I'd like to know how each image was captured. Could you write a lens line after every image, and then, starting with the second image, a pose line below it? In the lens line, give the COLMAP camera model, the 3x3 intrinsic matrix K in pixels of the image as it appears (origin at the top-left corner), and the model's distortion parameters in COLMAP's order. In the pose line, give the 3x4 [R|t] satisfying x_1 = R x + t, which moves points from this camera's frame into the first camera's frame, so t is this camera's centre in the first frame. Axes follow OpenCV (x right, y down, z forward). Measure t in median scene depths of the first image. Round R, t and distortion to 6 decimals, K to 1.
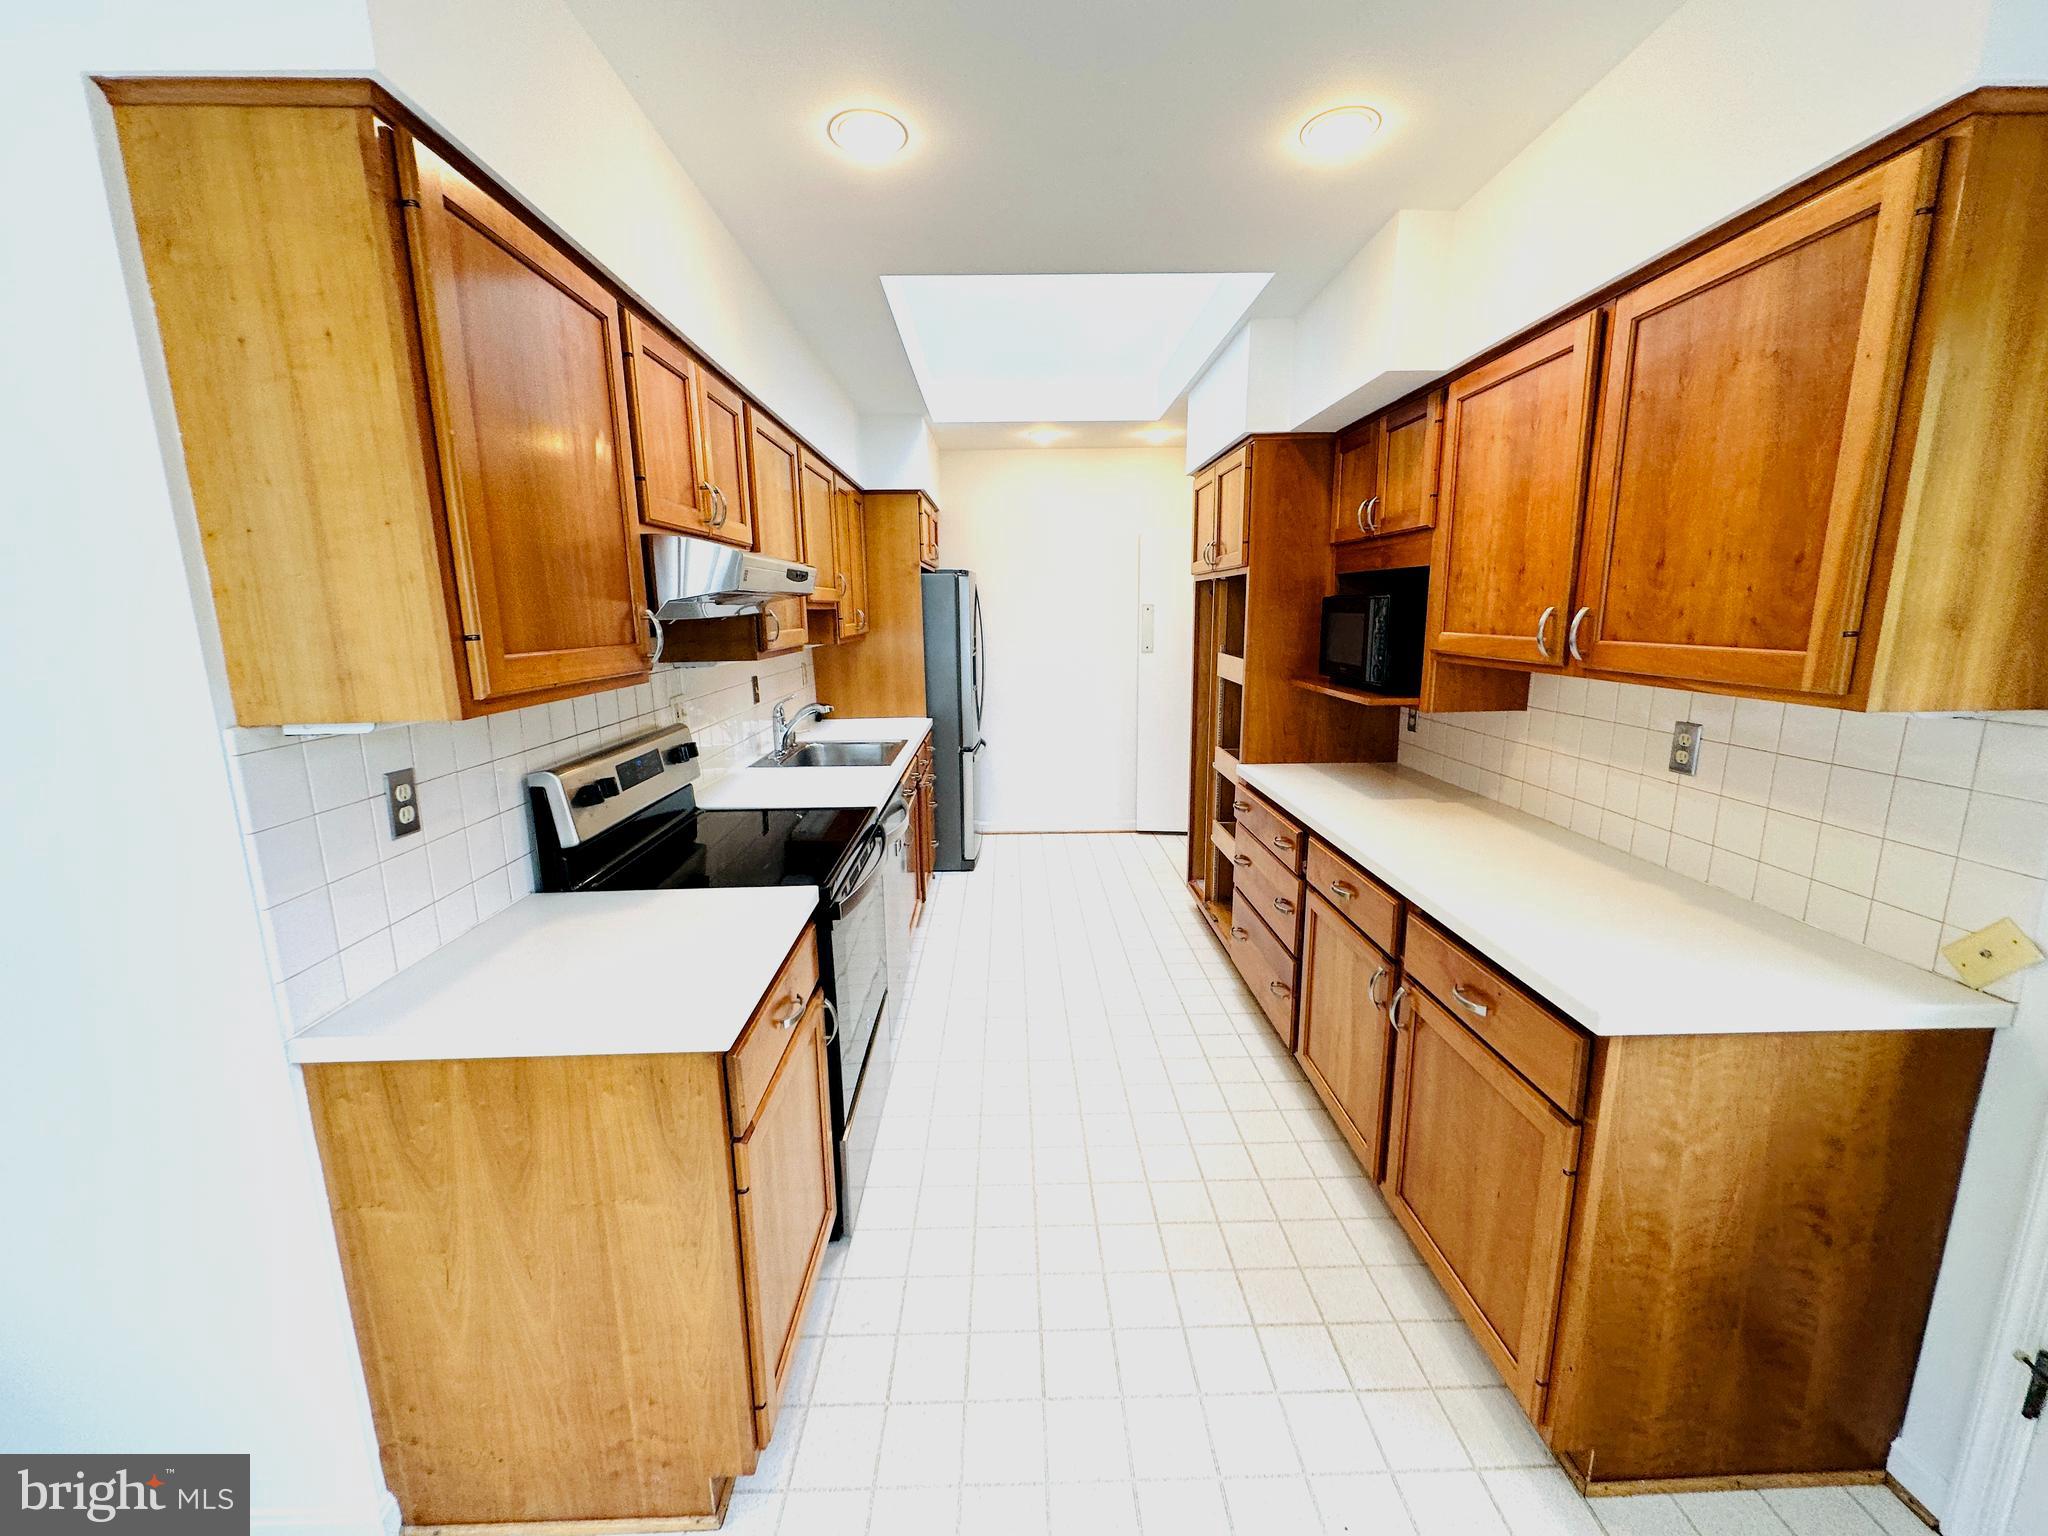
lens RADIAL K [[815.8, 0, 1021.3], [0, 815.8, 766.9], [0, 0, 1]] dist [-0.003257, 0.000645]
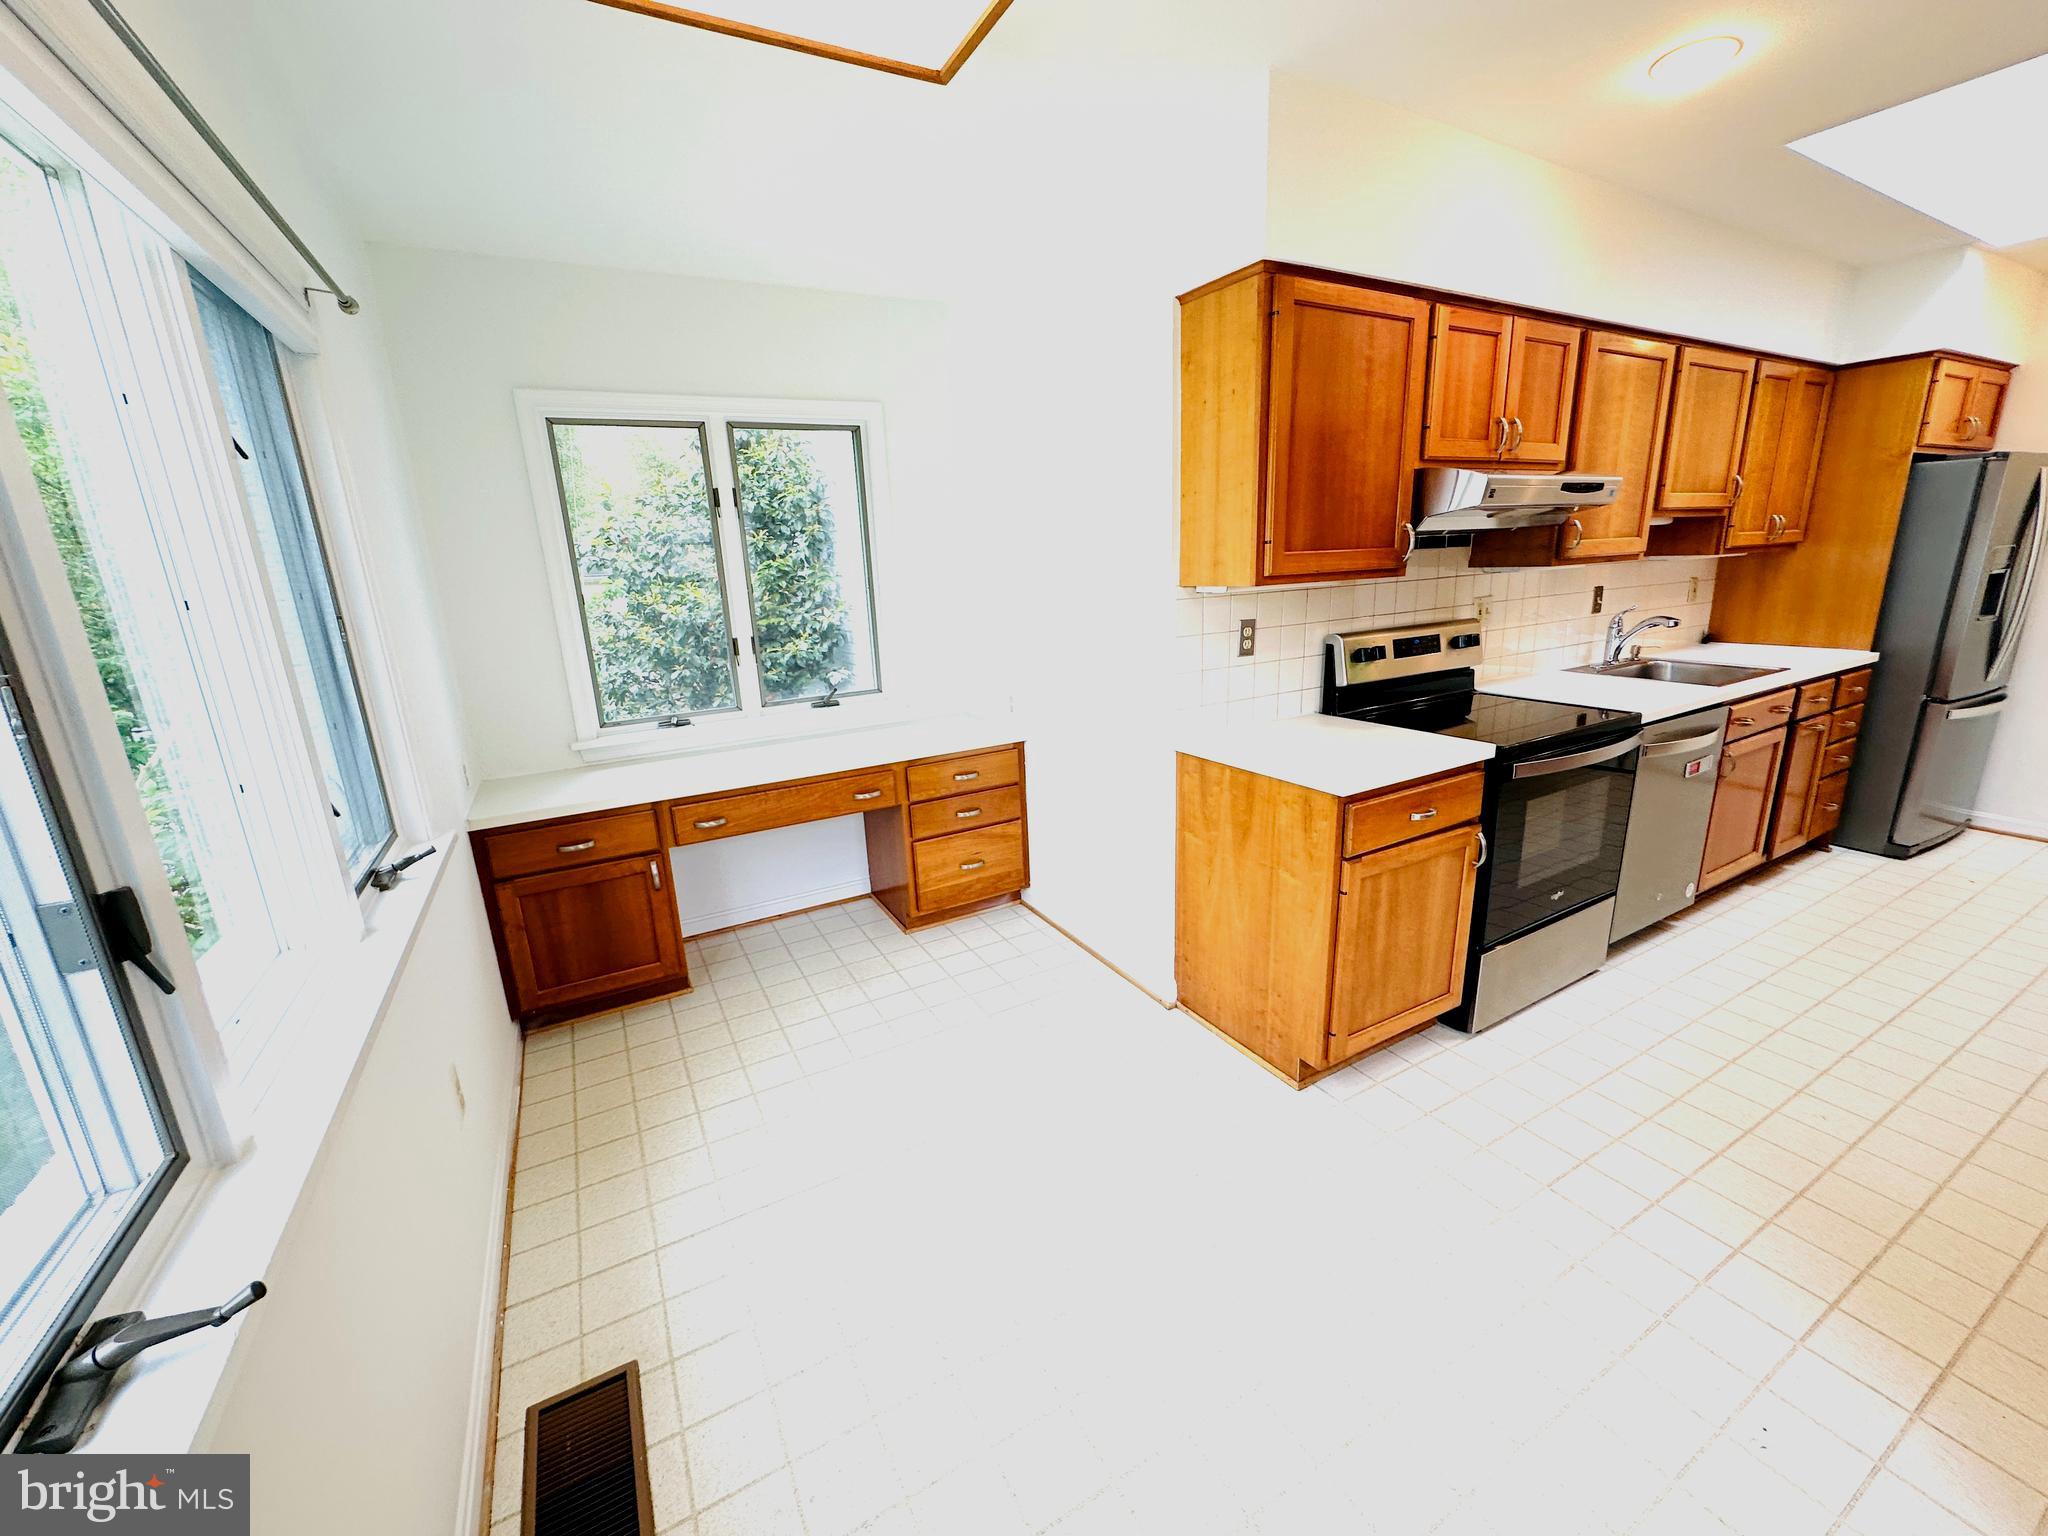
lens RADIAL K [[815.8, 0, 1021.3], [0, 815.8, 766.9], [0, 0, 1]] dist [-0.003257, 0.000645]
pose [[0.468488, 0.216899, -0.856431, 0.662687], [-0.136181, 0.975538, 0.172570, 0.084799], [0.872911, 0.035782, 0.486565, -0.333159]]
